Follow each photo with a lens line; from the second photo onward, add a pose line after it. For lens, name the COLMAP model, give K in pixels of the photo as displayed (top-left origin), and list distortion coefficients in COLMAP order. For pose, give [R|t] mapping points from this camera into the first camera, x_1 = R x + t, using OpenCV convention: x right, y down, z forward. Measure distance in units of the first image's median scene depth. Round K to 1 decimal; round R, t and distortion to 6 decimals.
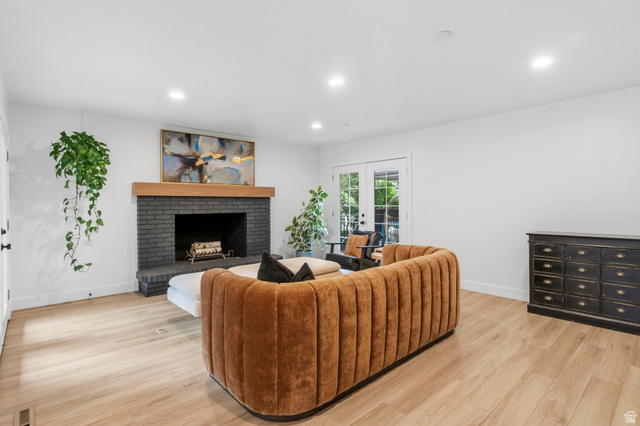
lens RADIAL K [[323.1, 0, 318.6], [0, 323.1, 207.5], [0, 0, 1]] dist [-0.004764, 0.002039]
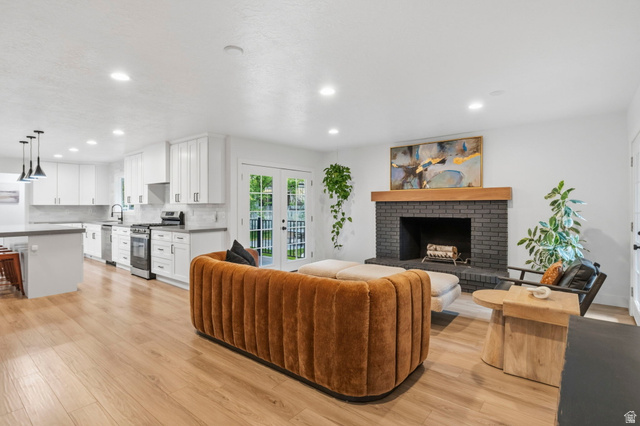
lens RADIAL K [[323.1, 0, 322.2], [0, 323.1, 207.1], [0, 0, 1]] dist [-0.004764, 0.002039]
pose [[0.153669, 0.006289, -0.988102, 0.638283], [-0.010674, 0.999932, 0.004704, -0.015261], [0.988065, 0.009824, 0.153726, 0.497245]]
